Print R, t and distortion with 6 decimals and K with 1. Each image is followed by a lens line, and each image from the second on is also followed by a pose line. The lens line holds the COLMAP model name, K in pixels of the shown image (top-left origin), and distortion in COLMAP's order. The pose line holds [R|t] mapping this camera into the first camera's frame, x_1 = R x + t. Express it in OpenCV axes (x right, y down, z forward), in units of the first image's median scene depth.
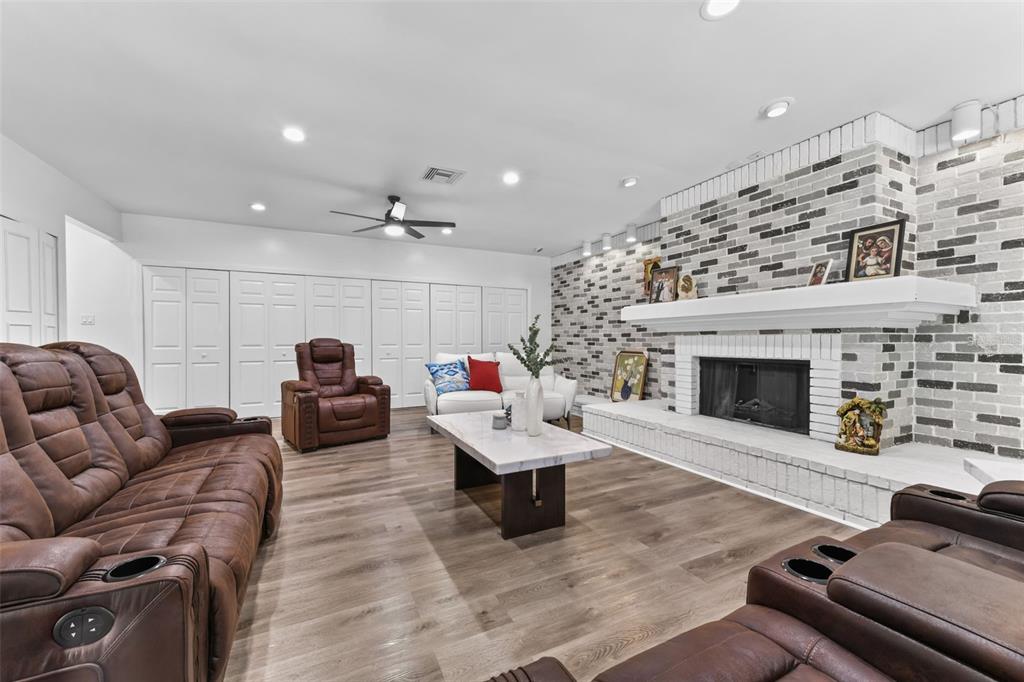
lens RADIAL K [[392.3, 0, 512.0], [0, 392.3, 341.0], [0, 0, 1]] dist [-0.001053, -0.000106]
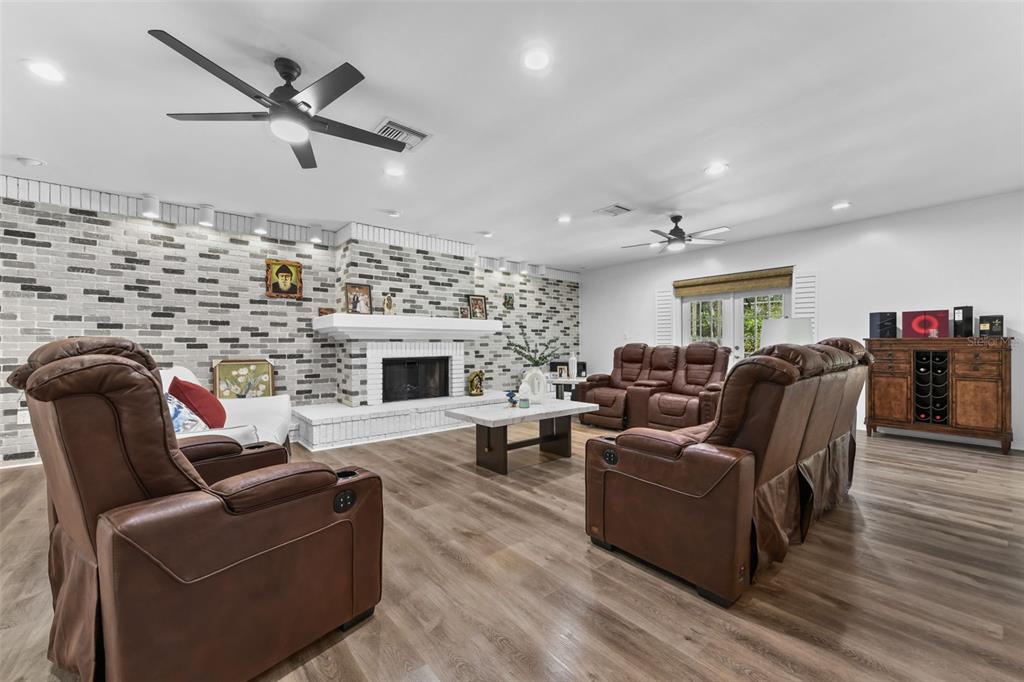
lens RADIAL K [[400.7, 0, 503.5], [0, 400.7, 341.0], [0, 0, 1]] dist [0.000437, -0.000217]
pose [[-0.210049, 0.012697, 0.977608, -0.987926], [0.007165, 0.999909, -0.011447, 0.000324], [-0.977665, 0.004600, -0.210121, 0.953665]]
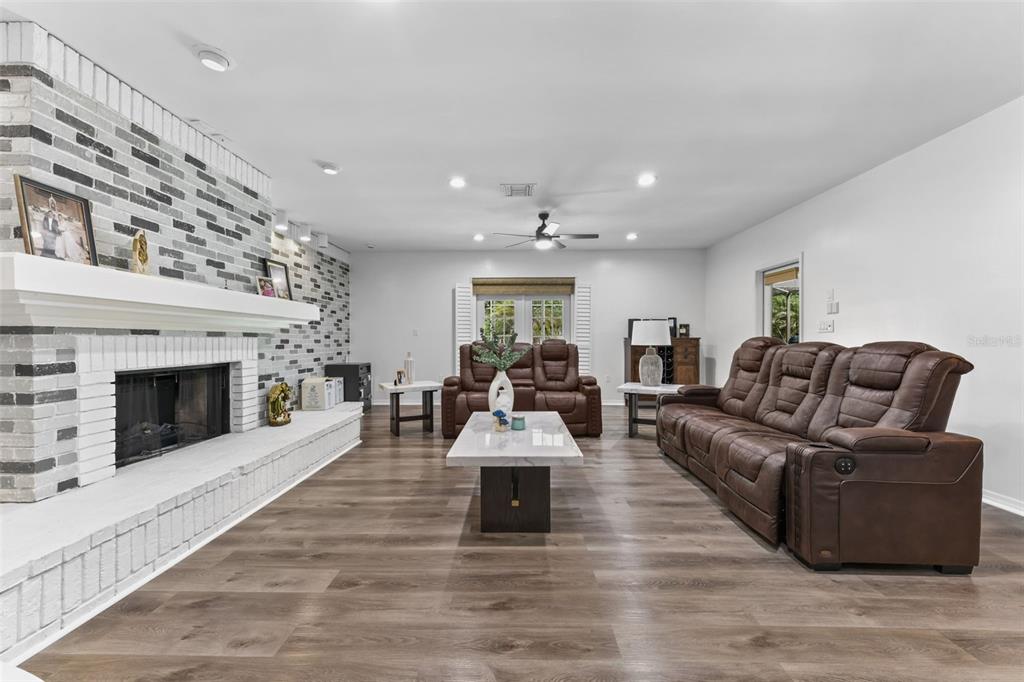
lens RADIAL K [[400.7, 0, 503.5], [0, 400.7, 341.0], [0, 0, 1]] dist [0.000437, -0.000217]
pose [[-0.877932, 0.004045, 0.478768, -0.343669], [0.005193, 0.999986, 0.001074, -0.003995], [-0.478757, 0.003429, -0.877941, 1.335768]]
